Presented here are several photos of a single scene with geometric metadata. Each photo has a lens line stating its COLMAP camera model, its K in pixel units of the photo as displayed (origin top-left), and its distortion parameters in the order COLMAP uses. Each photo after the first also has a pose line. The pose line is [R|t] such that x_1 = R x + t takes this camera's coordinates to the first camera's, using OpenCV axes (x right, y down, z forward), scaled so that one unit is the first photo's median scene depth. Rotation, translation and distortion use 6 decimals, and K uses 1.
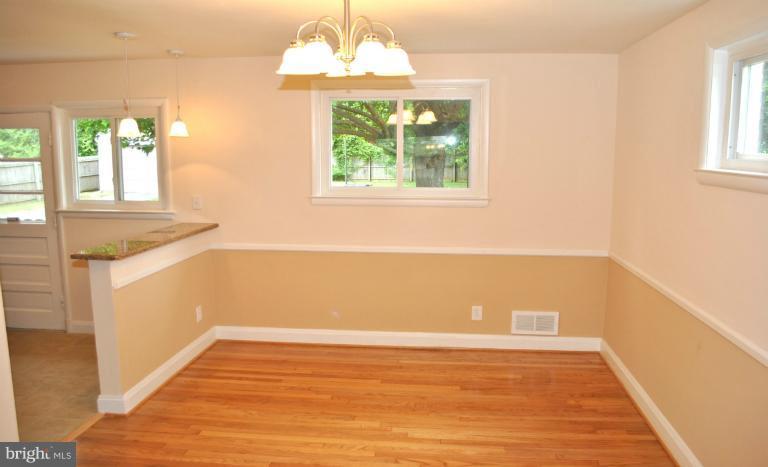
lens RADIAL K [[612.8, 0, 385.0], [0, 612.8, 231.1], [0, 0, 1]] dist [-0.087159, 0.021538]
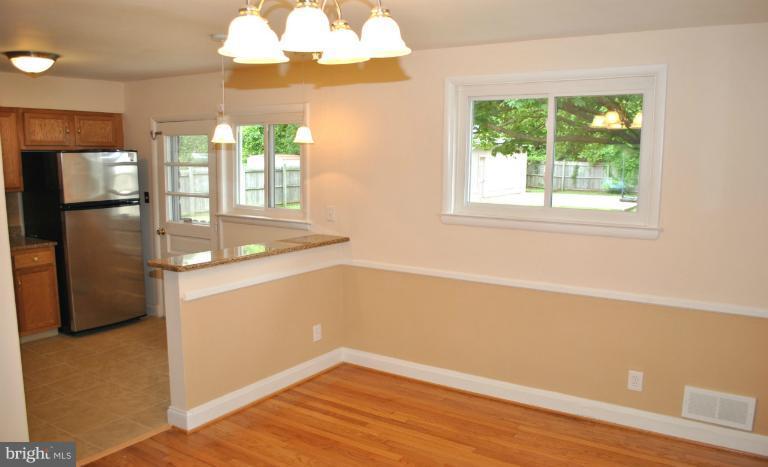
lens RADIAL K [[612.8, 0, 383.3], [0, 612.8, 238.7], [0, 0, 1]] dist [-0.087159, 0.021538]
pose [[0.889508, 0.066562, -0.452045, 0.200804], [-0.067565, 0.997617, 0.013946, -0.028393], [0.451896, 0.018137, 0.891886, 0.208556]]
